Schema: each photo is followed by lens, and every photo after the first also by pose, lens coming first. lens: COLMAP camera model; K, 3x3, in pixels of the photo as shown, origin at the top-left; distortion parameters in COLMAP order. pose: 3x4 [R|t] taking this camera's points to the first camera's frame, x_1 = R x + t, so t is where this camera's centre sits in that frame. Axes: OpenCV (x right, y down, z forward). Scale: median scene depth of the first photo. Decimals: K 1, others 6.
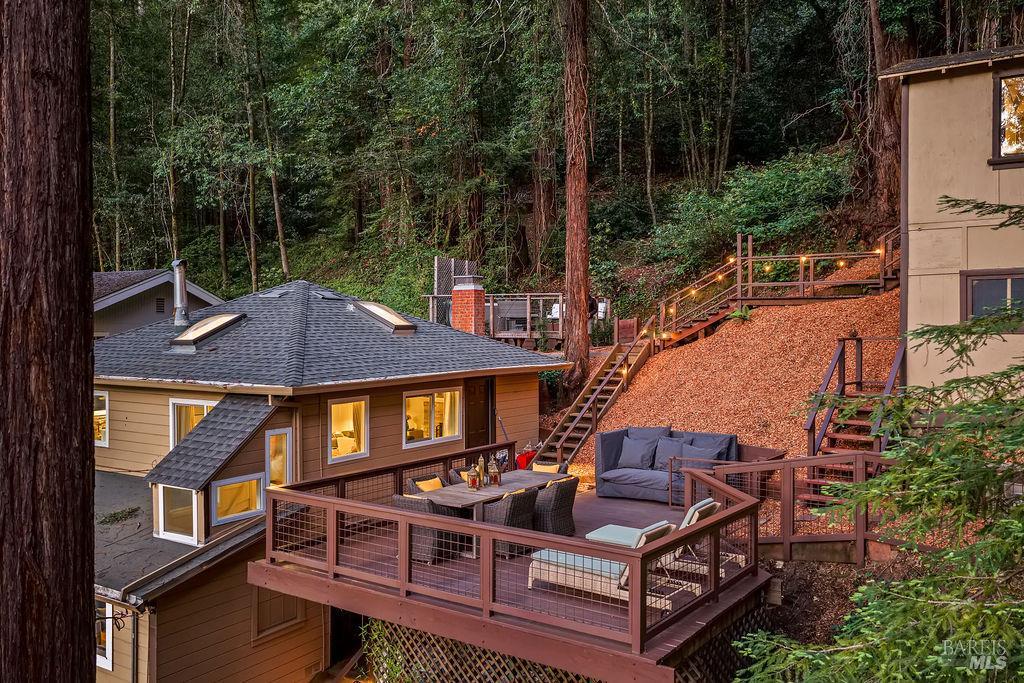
lens RADIAL K [[871.6, 0, 512.0], [0, 871.6, 341.5], [0, 0, 1]] dist [0.005376, -0.013896]
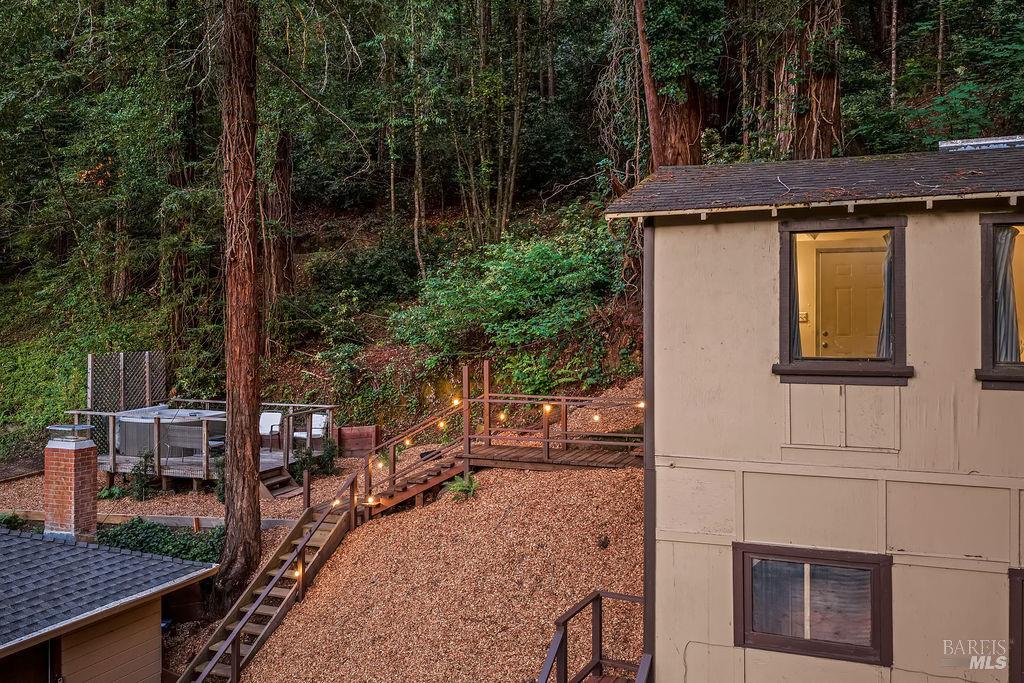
lens RADIAL K [[913.7, 0, 512.0], [0, 913.7, 341.5], [0, 0, 1]] dist [0.010587, -0.005356]
pose [[0.979628, -0.002699, 0.200801, 0.141245], [0.005951, 0.999861, -0.015591, -0.127312], [-0.200731, 0.016469, 0.979508, 0.242597]]
